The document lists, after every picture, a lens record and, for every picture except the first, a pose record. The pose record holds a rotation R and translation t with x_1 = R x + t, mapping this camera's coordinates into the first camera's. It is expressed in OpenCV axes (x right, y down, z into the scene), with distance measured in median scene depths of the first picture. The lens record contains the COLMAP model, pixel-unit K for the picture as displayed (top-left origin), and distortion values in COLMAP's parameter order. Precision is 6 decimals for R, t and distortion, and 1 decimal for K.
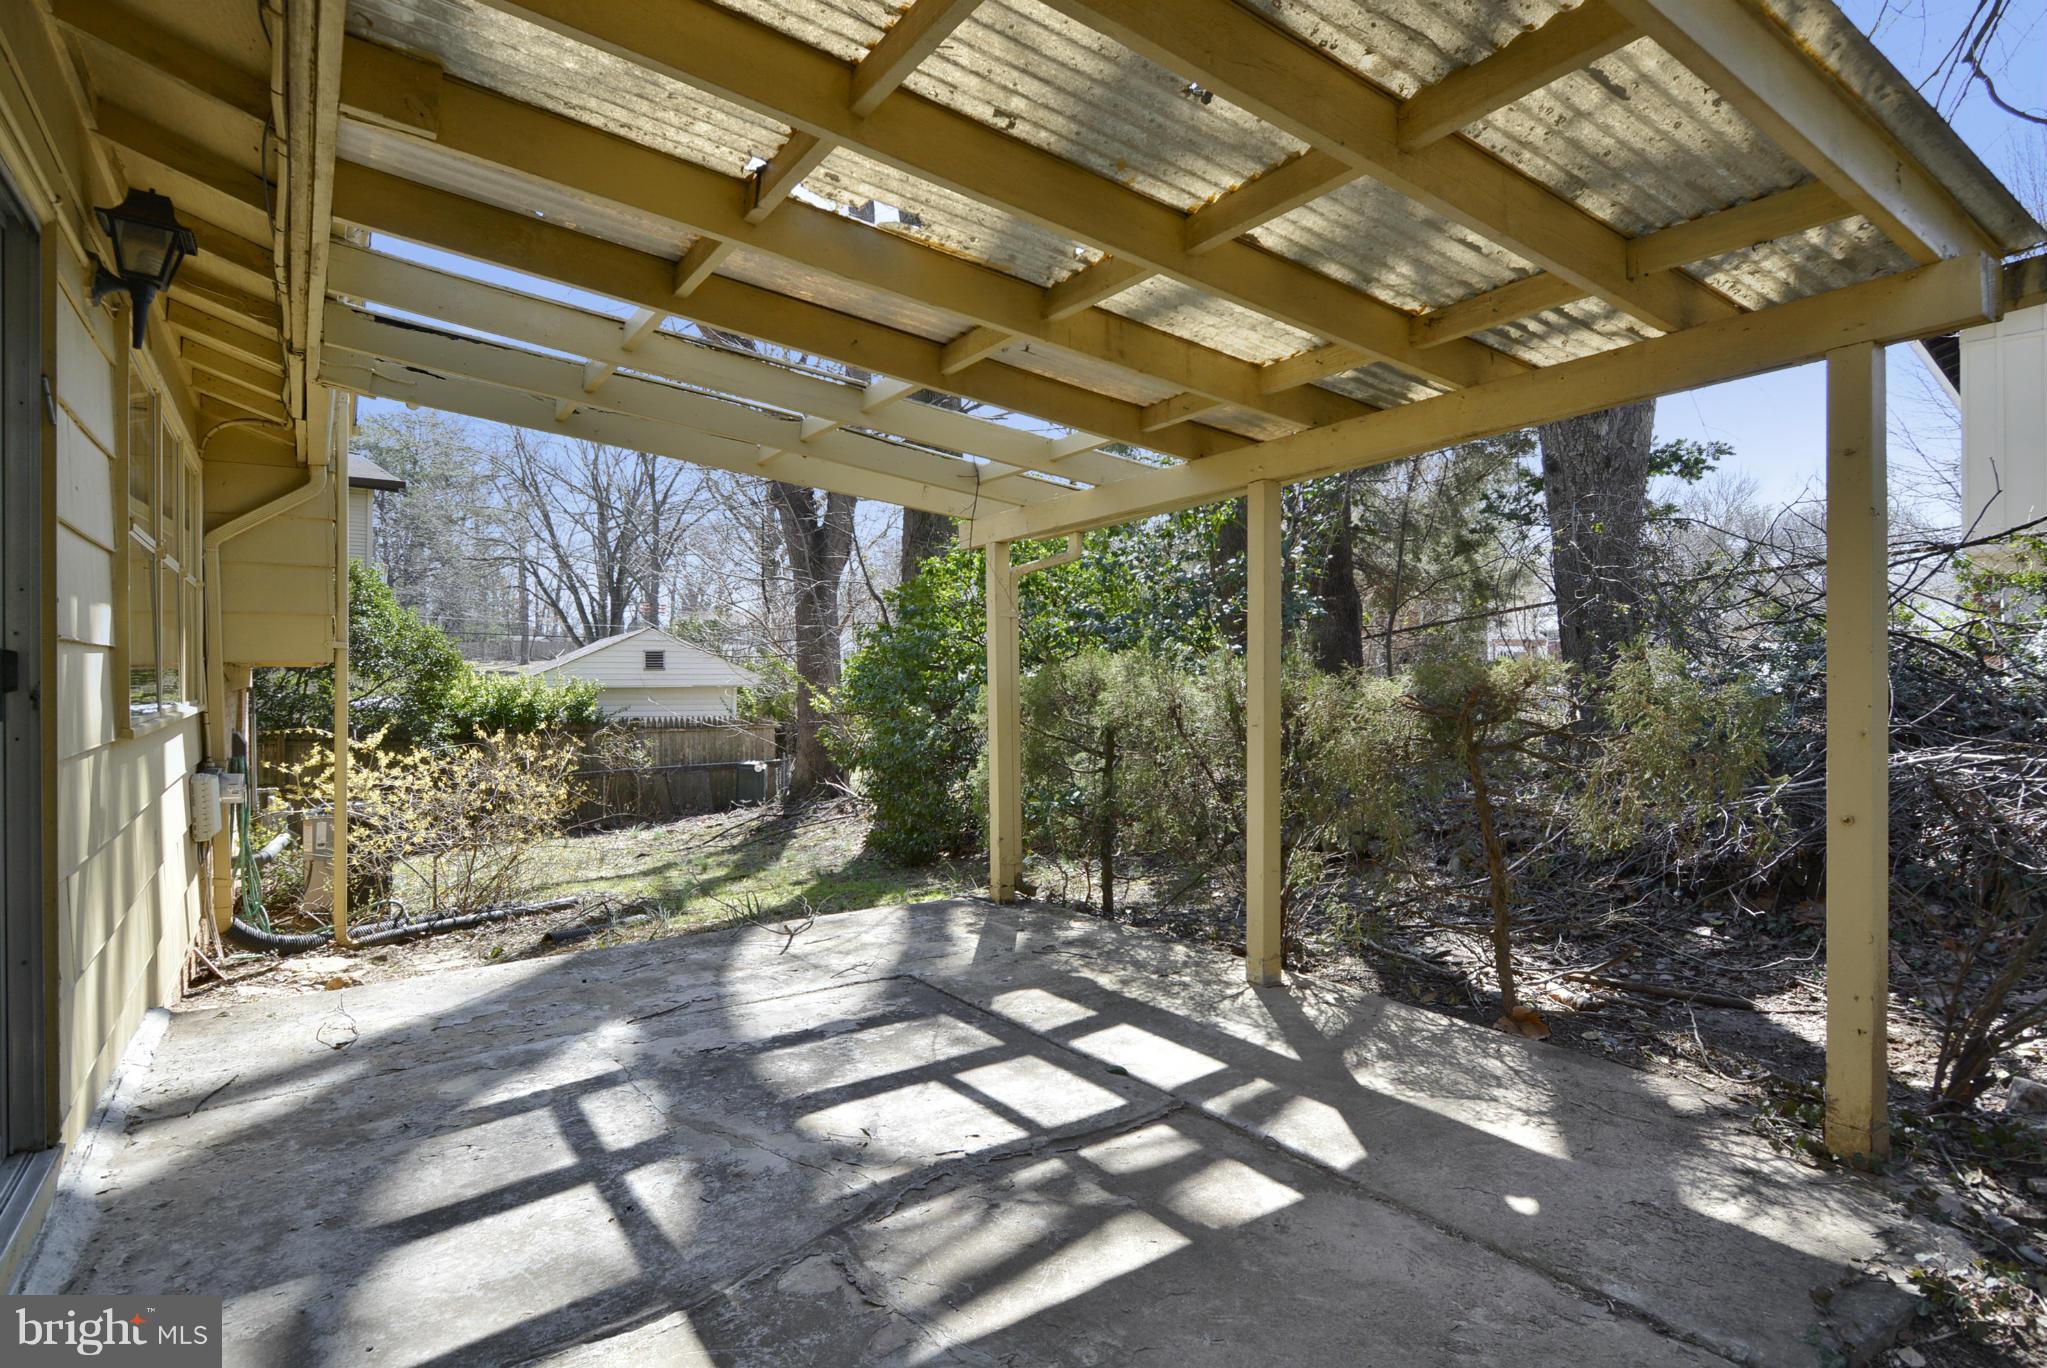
lens RADIAL K [[1105.7, 0, 1023.5], [0, 1105.7, 684.0], [0, 0, 1]] dist [0.003990, -0.001740]
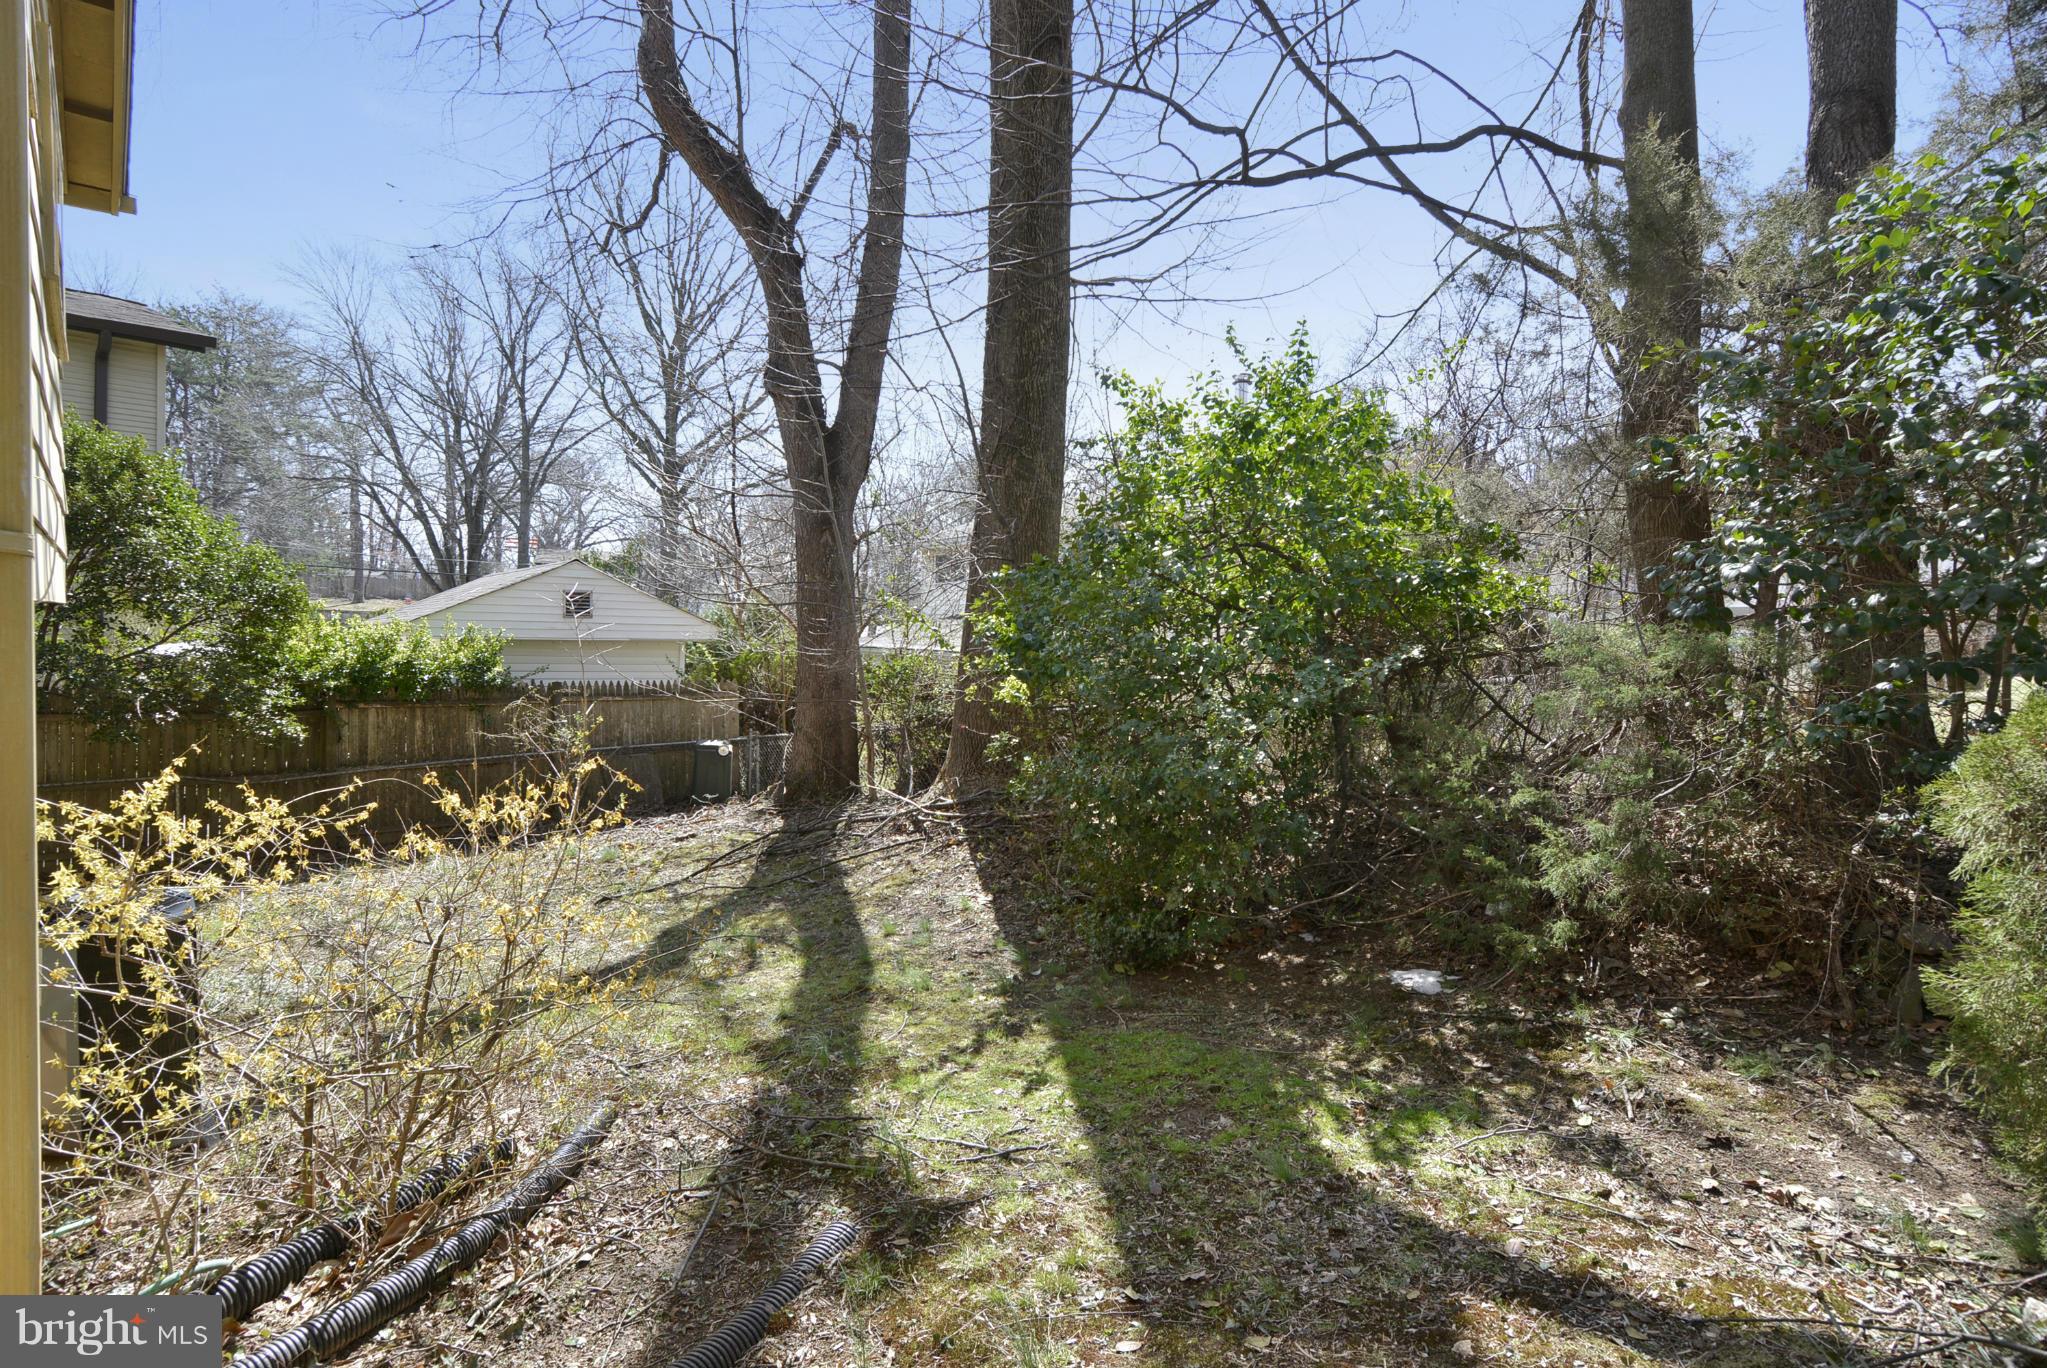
lens RADIAL K [[1105.7, 0, 1023.5], [0, 1105.7, 684.0], [0, 0, 1]] dist [0.003990, -0.001740]
pose [[0.992432, 0.017203, 0.121584, -0.272401], [-0.022360, 0.998902, 0.041178, -0.011012], [-0.120743, -0.043585, 0.991727, 0.480394]]
